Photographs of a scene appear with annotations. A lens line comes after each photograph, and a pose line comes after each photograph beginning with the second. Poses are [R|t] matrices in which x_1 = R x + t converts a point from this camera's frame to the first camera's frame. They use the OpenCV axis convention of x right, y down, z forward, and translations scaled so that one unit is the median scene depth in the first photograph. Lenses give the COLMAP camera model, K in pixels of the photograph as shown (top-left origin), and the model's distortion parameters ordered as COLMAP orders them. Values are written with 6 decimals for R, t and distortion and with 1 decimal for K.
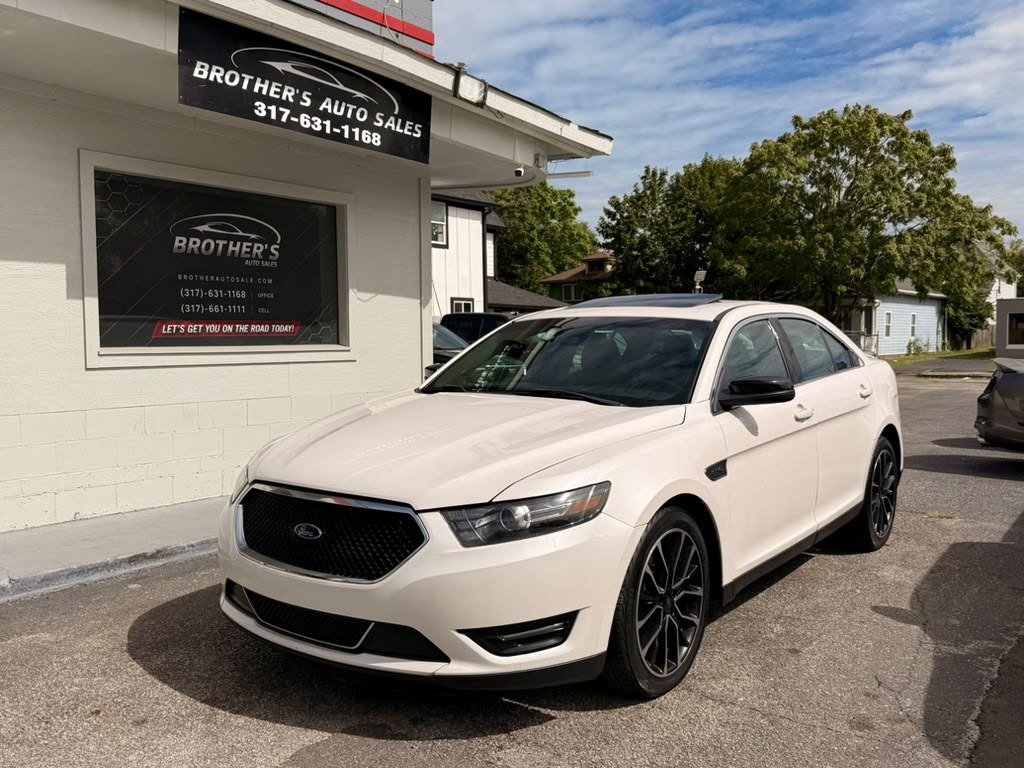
lens RADIAL K [[897.4, 0, 520.3], [0, 897.4, 386.7], [0, 0, 1]] dist [0.113905, -0.220197]
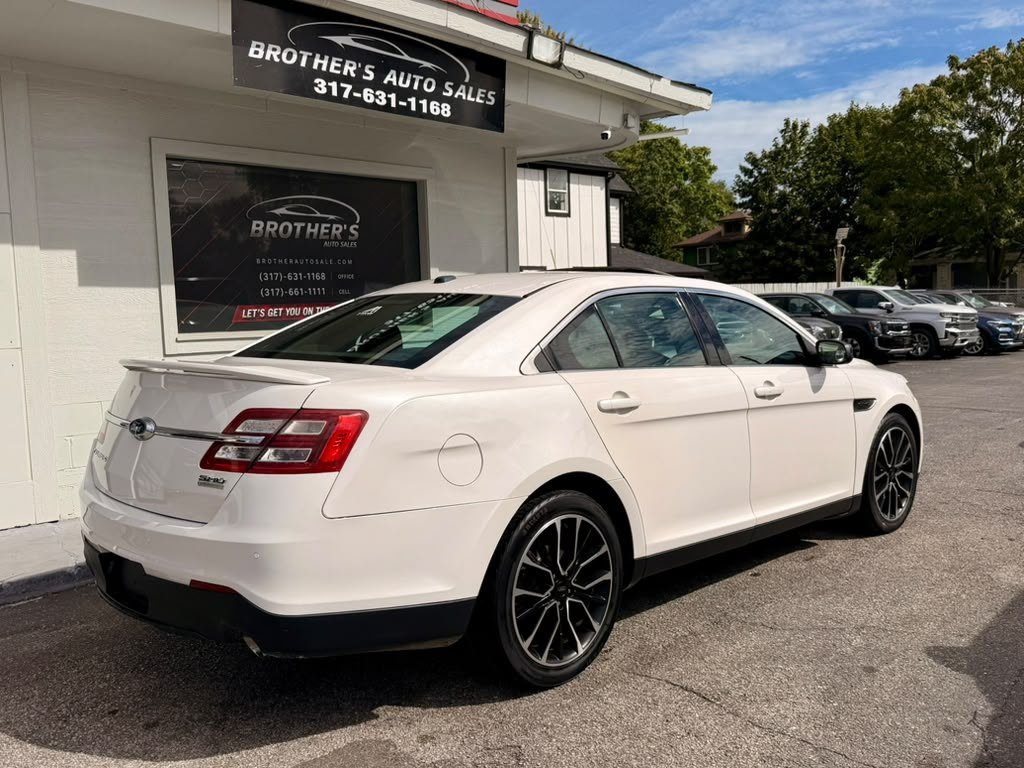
lens RADIAL K [[897.4, 0, 513.4], [0, 897.4, 387.7], [0, 0, 1]] dist [0.113905, -0.220197]
pose [[0.986938, -0.011813, -0.160667, 0.062572], [0.017638, 0.999236, 0.034878, -0.010831], [0.160132, -0.037256, 0.986392, 0.051808]]
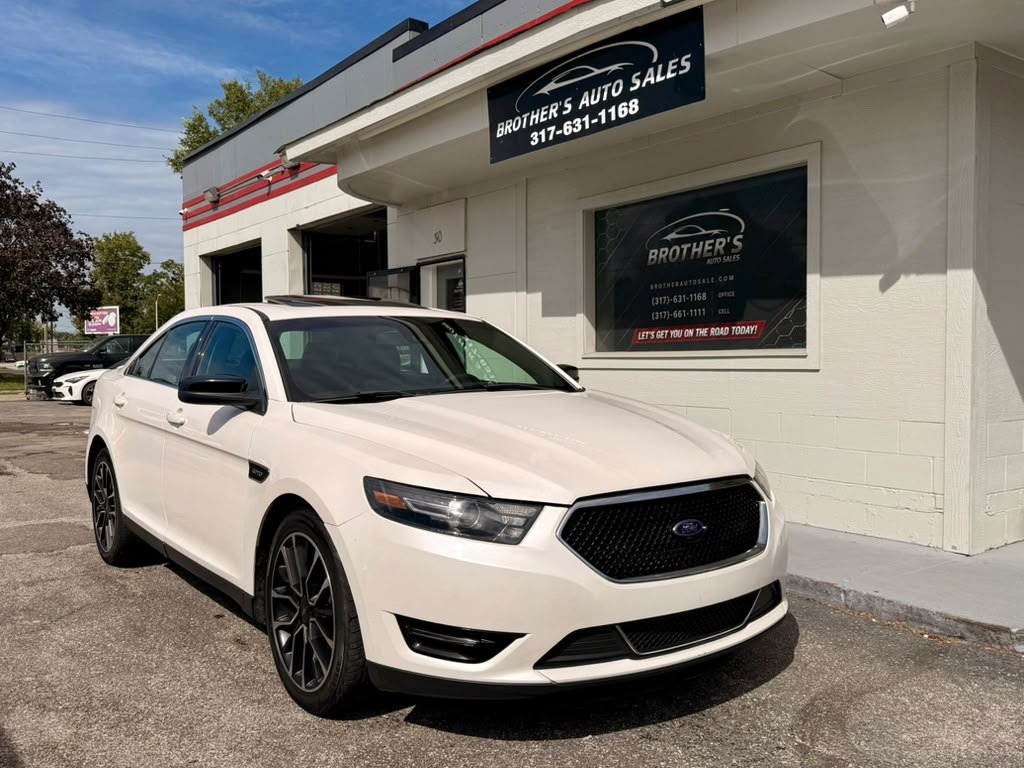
lens RADIAL K [[897.4, 0, 502.6], [0, 897.4, 388.5], [0, 0, 1]] dist [0.113905, -0.220197]
pose [[-0.303239, 0.036804, -0.952203, 0.694816], [-0.043668, 0.997667, 0.052468, -0.048746], [0.951913, 0.057492, -0.300925, 1.150506]]
